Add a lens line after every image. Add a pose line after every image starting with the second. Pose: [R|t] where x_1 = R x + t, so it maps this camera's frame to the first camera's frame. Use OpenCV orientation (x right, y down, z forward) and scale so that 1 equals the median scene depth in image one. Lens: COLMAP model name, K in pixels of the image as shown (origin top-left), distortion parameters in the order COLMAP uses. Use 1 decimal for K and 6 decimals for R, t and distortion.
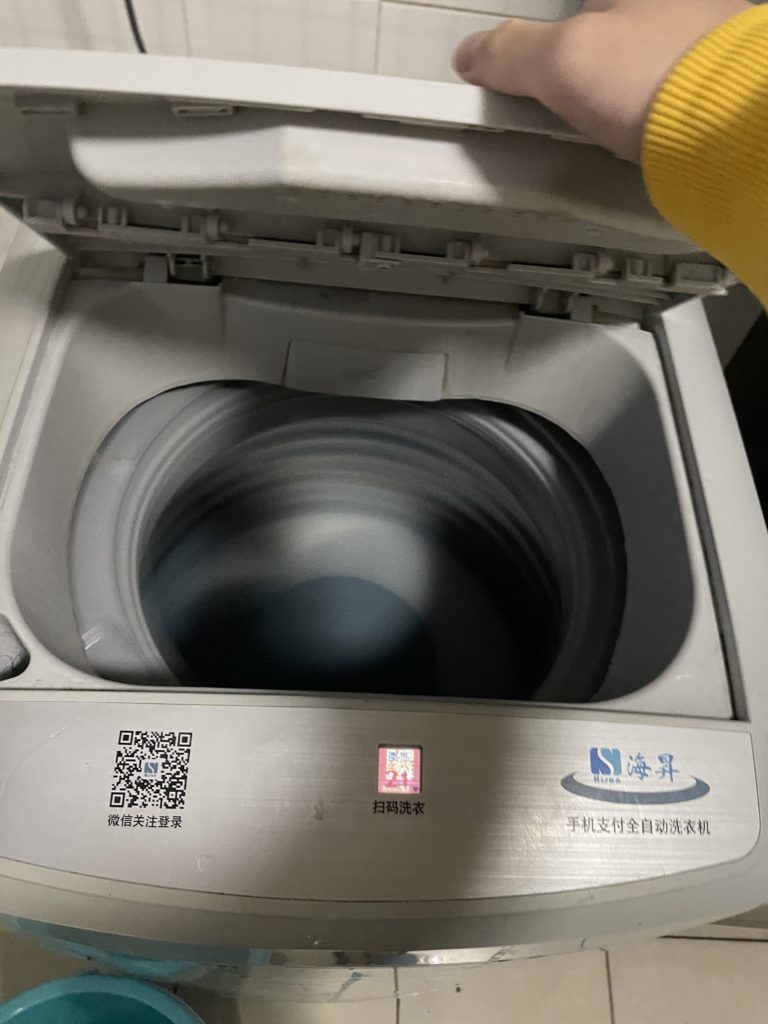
lens RADIAL K [[796.4, 0, 386.4], [0, 796.4, 510.2], [0, 0, 1]] dist [0.004650, -0.013762]
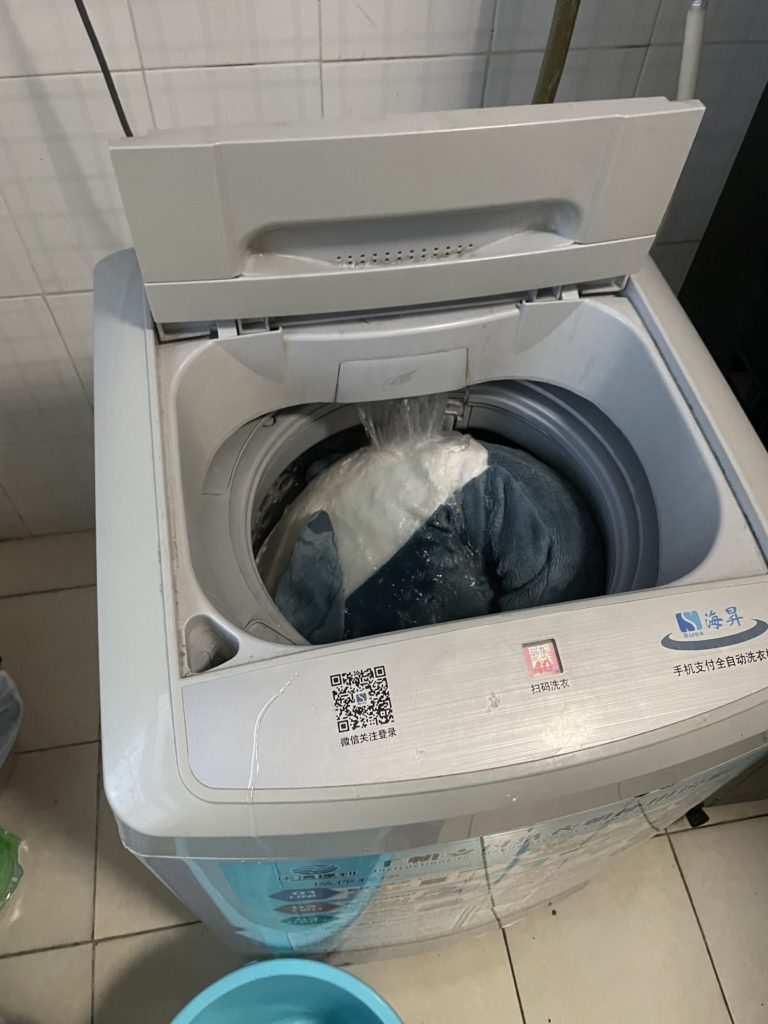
lens RADIAL K [[796.4, 0, 378.2], [0, 796.4, 506.9], [0, 0, 1]] dist [0.004650, -0.013762]
pose [[0.975546, -0.211498, 0.059827, -0.278975], [0.212568, 0.977072, -0.012038, 0.041189], [-0.055909, 0.024460, 0.998136, -0.302207]]
